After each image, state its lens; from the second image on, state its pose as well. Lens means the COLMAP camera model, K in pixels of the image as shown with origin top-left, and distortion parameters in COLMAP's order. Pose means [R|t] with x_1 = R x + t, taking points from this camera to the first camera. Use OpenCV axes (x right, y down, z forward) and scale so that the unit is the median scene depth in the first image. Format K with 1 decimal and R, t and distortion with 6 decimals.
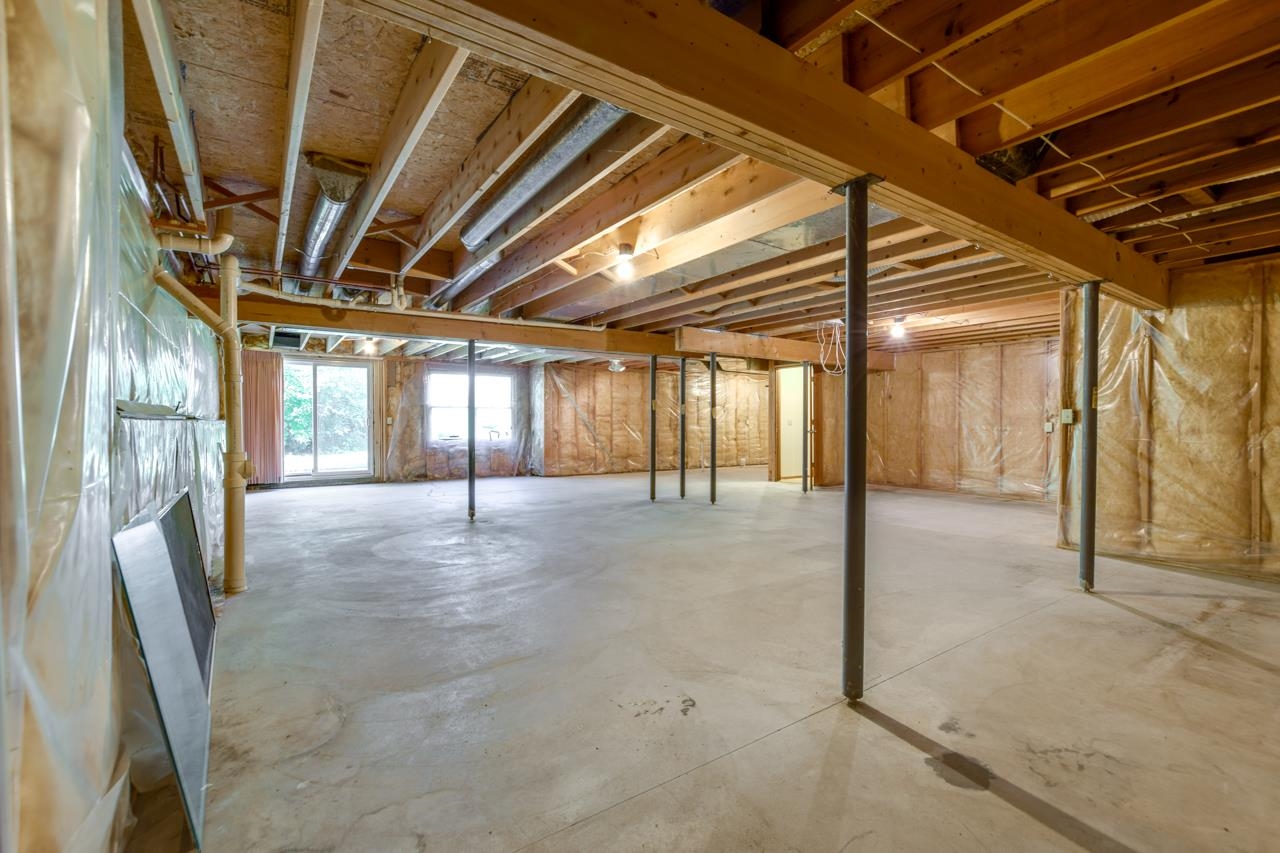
lens RADIAL K [[563.8, 0, 640.2], [0, 563.8, 428.9], [0, 0, 1]] dist [-0.021497, 0.000214]
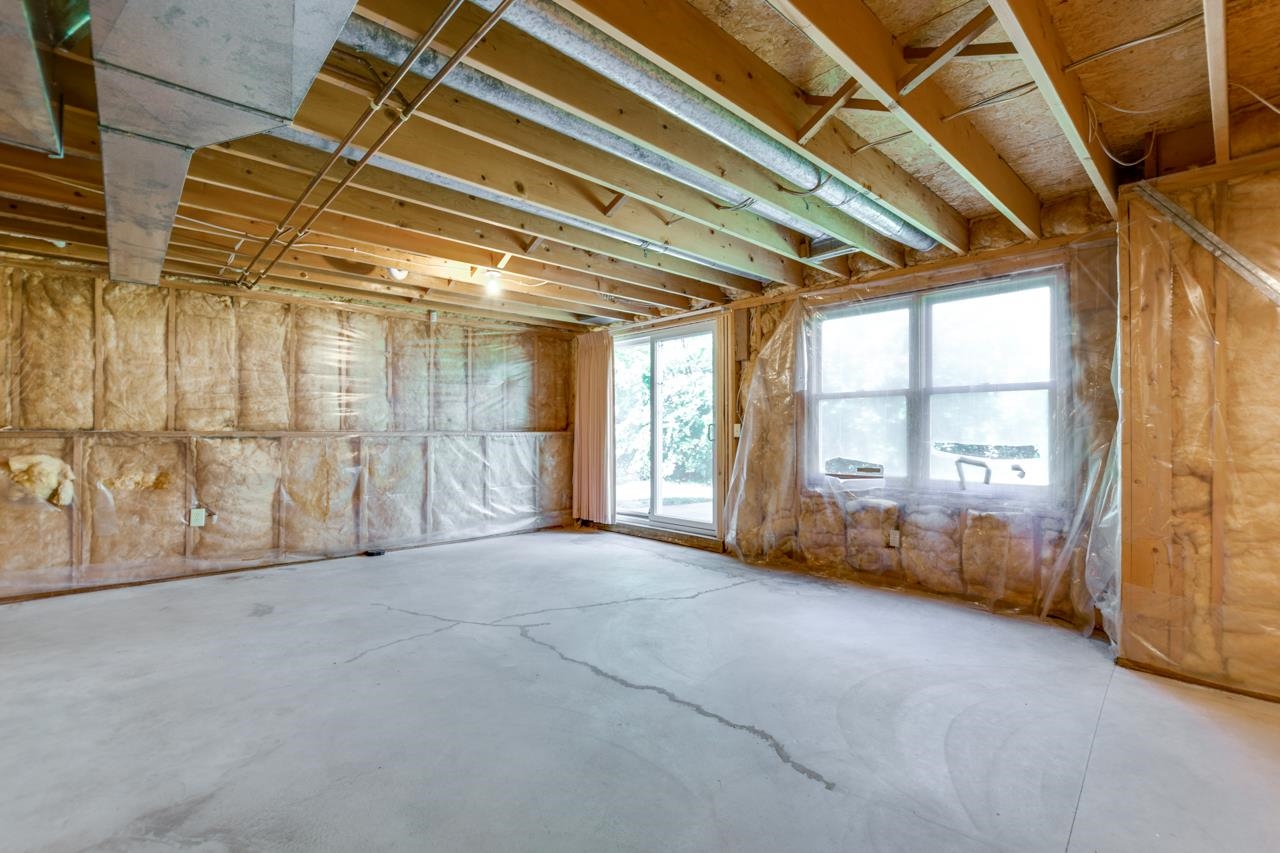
lens RADIAL K [[563.8, 0, 640.1], [0, 563.8, 431.8], [0, 0, 1]] dist [-0.021497, 0.000214]
pose [[0.143990, -0.005027, -0.989566, 0.032320], [-0.005156, 0.999970, -0.005831, -0.009188], [0.989566, 0.005942, 0.143959, 0.816041]]
